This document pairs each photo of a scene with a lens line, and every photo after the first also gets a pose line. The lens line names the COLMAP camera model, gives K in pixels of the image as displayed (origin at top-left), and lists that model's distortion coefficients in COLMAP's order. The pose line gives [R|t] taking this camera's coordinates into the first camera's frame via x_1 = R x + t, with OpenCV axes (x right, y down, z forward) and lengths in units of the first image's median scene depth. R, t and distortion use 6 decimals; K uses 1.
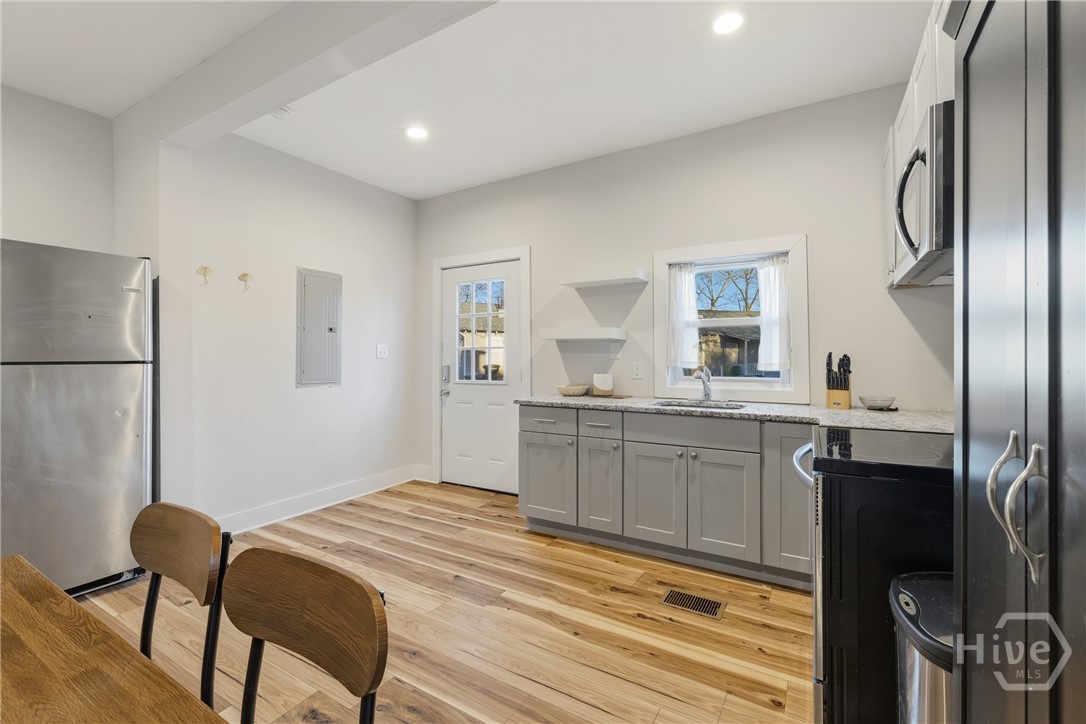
lens RADIAL K [[461.4, 0, 545.9], [0, 461.4, 353.3], [0, 0, 1]] dist [0.002426, 0.000334]
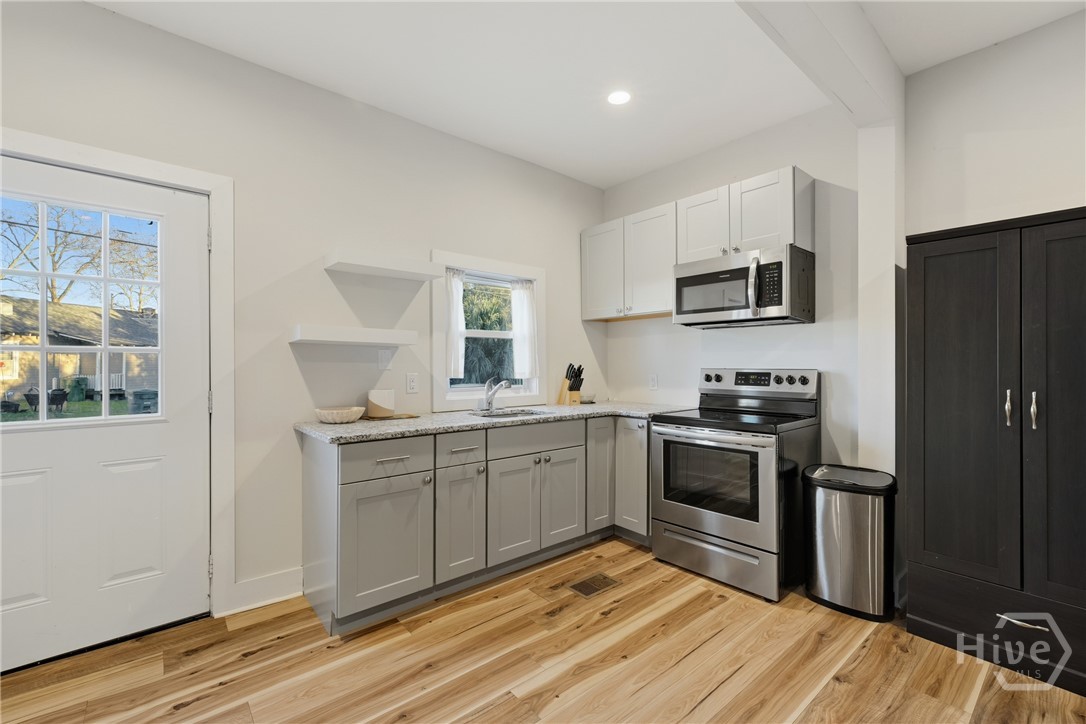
lens RADIAL K [[461.4, 0, 541.2], [0, 461.4, 363.1], [0, 0, 1]] dist [0.002426, 0.000334]
pose [[0.327881, 0.005936, 0.944700, -0.622496], [-0.005679, 0.999975, -0.004312, 0.002981], [-0.944702, -0.003951, 0.327907, 0.590798]]
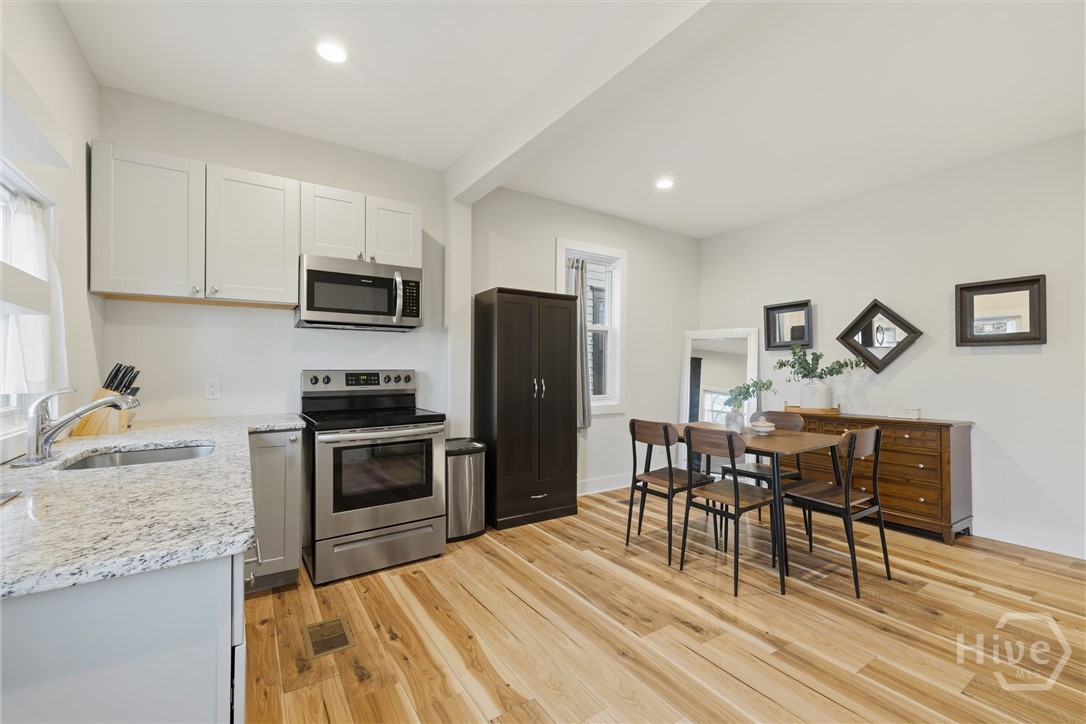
lens RADIAL K [[461.4, 0, 546.1], [0, 461.4, 361.8], [0, 0, 1]] dist [0.002426, 0.000334]
pose [[-0.901078, 0.006412, 0.433610, -0.372104], [-0.000690, 0.999868, -0.016219, 0.007359], [-0.433657, -0.014914, -0.900955, 1.292168]]
